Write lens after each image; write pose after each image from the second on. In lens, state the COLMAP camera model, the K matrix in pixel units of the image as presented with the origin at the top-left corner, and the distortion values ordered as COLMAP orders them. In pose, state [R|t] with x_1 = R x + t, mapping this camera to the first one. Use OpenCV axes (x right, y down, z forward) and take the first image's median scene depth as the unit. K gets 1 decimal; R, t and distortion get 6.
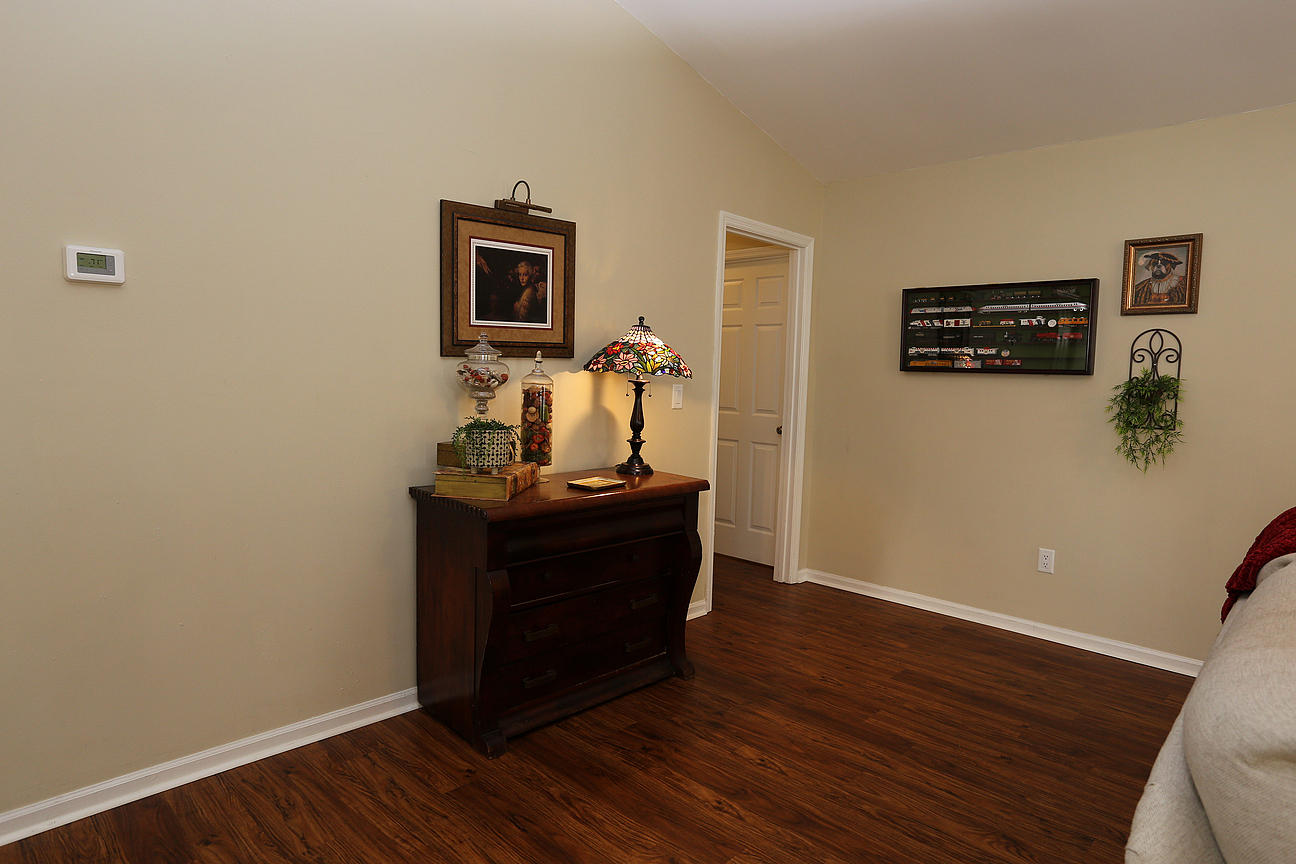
lens RADIAL K [[740.9, 0, 648.0], [0, 740.9, 432.0], [0, 0, 1]] dist [-0.070904, 0.045497]
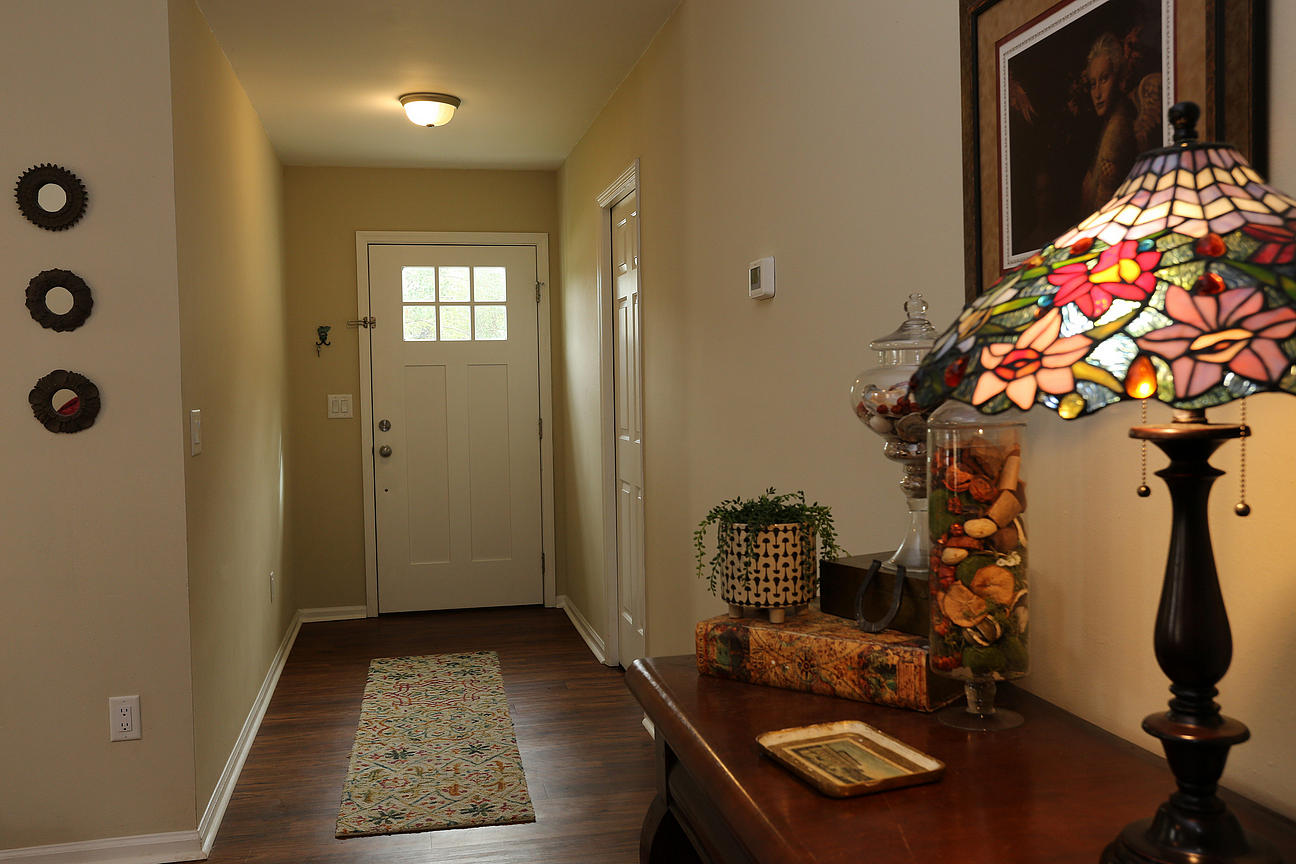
lens RADIAL K [[1165.6, 0, 648.0], [0, 1165.6, 432.0], [0, 0, 1]] dist [-0.005031, 0.078828]
pose [[-0.560193, 0.020748, -0.828102, 0.328139], [-0.063264, 0.995695, 0.067744, -0.079958], [0.825943, 0.090339, -0.556469, 1.053647]]
